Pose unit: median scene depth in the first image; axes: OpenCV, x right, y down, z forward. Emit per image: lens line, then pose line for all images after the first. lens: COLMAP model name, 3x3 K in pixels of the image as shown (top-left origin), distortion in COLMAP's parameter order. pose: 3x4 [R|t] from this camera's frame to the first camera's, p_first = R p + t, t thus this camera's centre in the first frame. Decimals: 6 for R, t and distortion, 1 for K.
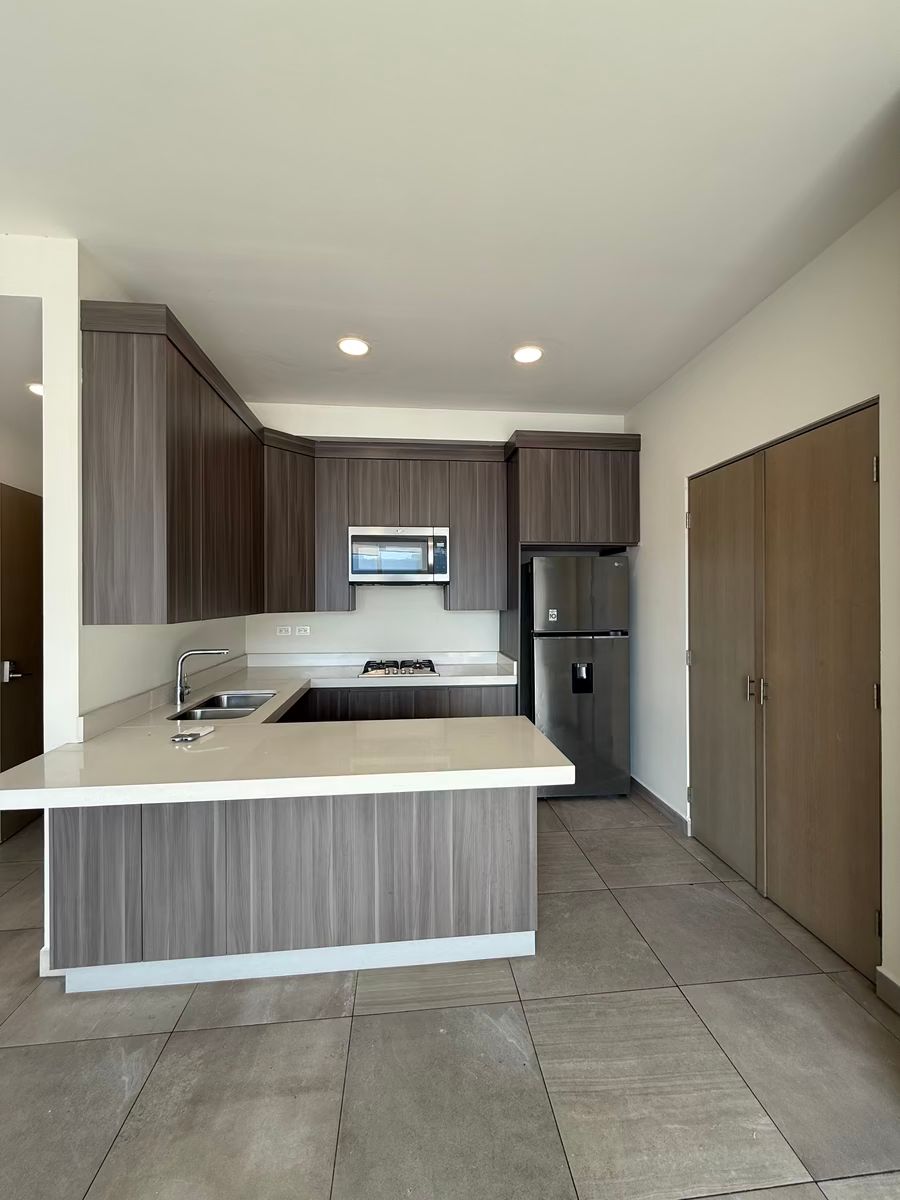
lens RADIAL K [[477.6, 0, 449.5], [0, 477.6, 598.2], [0, 0, 1]] dist [0.000480, 0.000523]
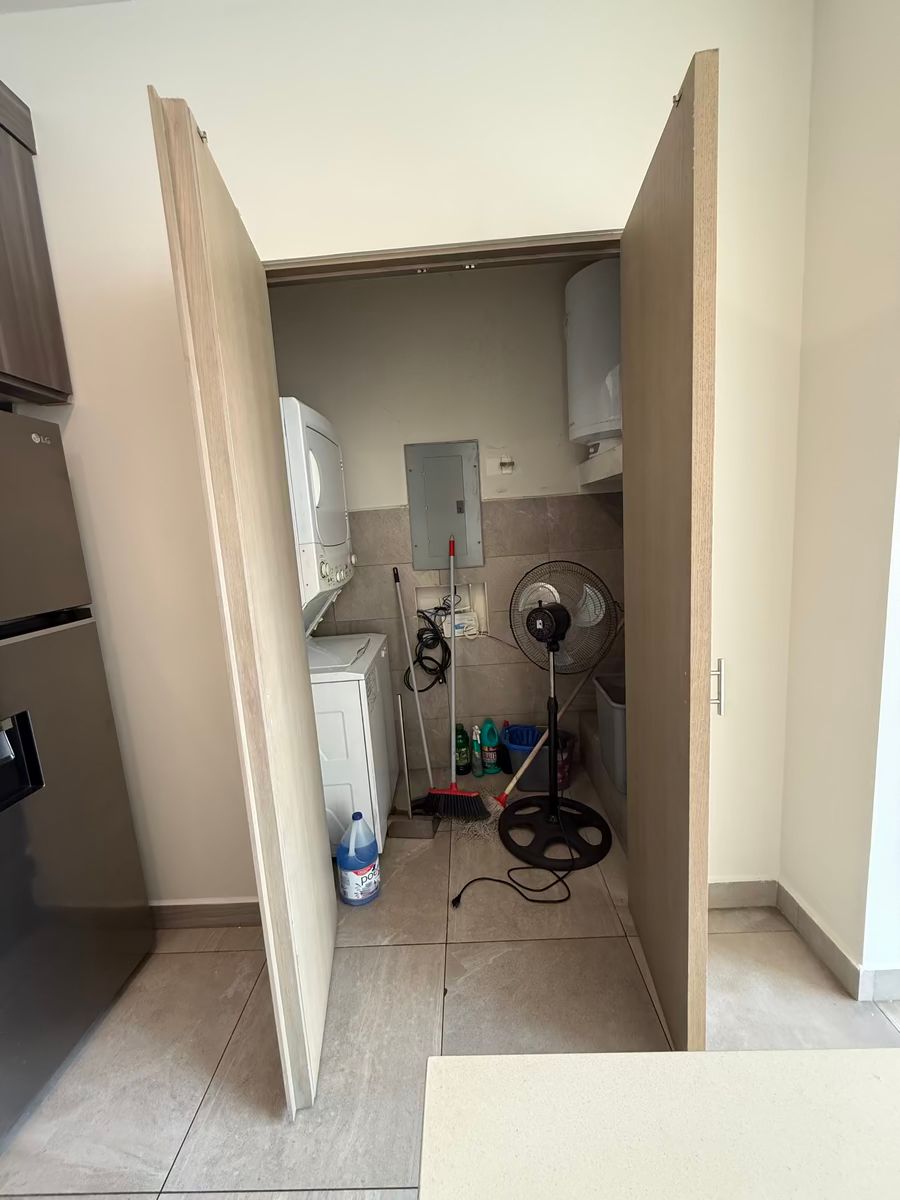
lens RADIAL K [[477.6, 0, 450.5], [0, 477.6, 597.8], [0, 0, 1]] dist [0.000480, 0.000523]
pose [[0.123778, -0.145933, 0.981520, -0.003576], [0.069036, 0.987997, 0.138190, 0.033425], [-0.989905, 0.050656, 0.132367, 0.851910]]
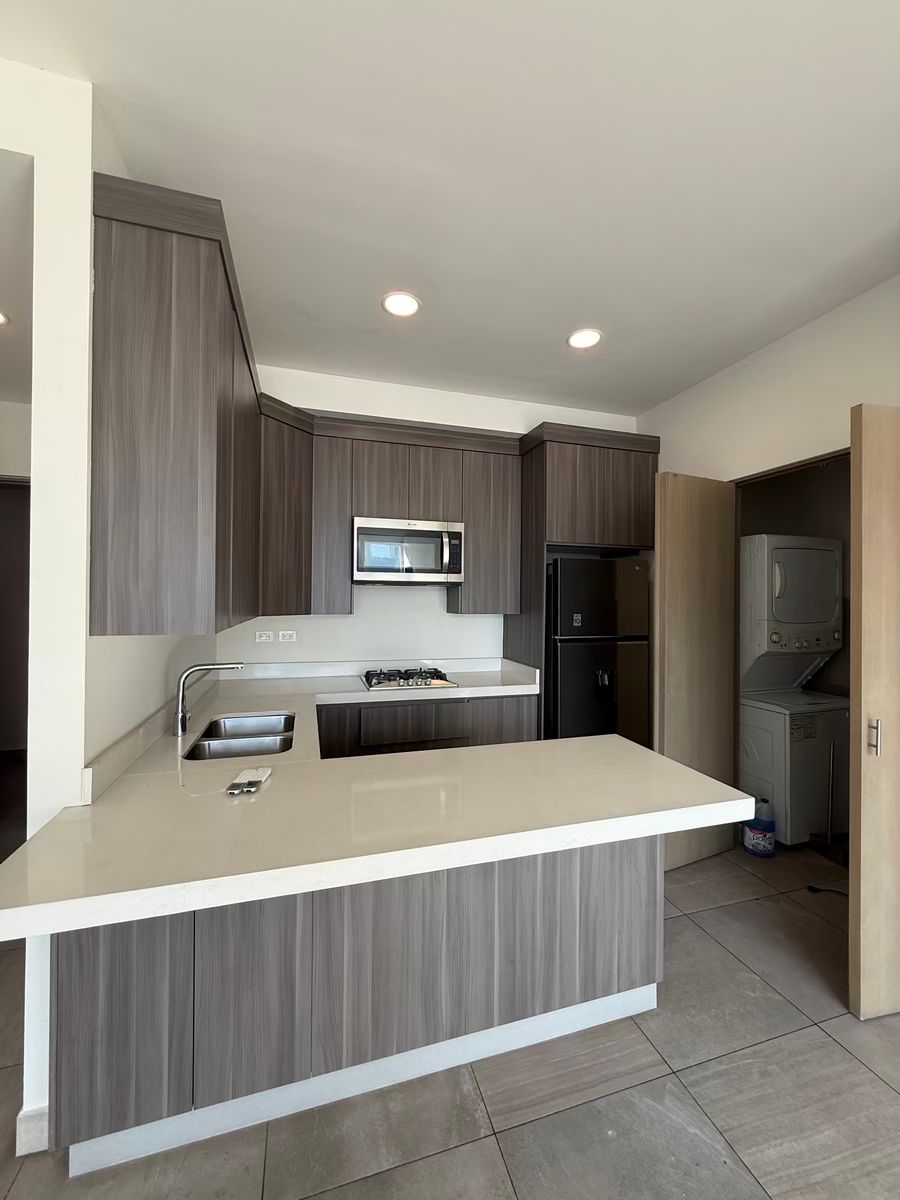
lens RADIAL K [[477.6, 0, 449.4], [0, 477.6, 598.0], [0, 0, 1]] dist [0.000480, 0.000523]
pose [[0.981119, 0.012966, 0.192972, -0.290335], [-0.012534, 0.999915, -0.003459, -0.002551], [-0.193001, 0.000975, 0.981198, 0.158874]]
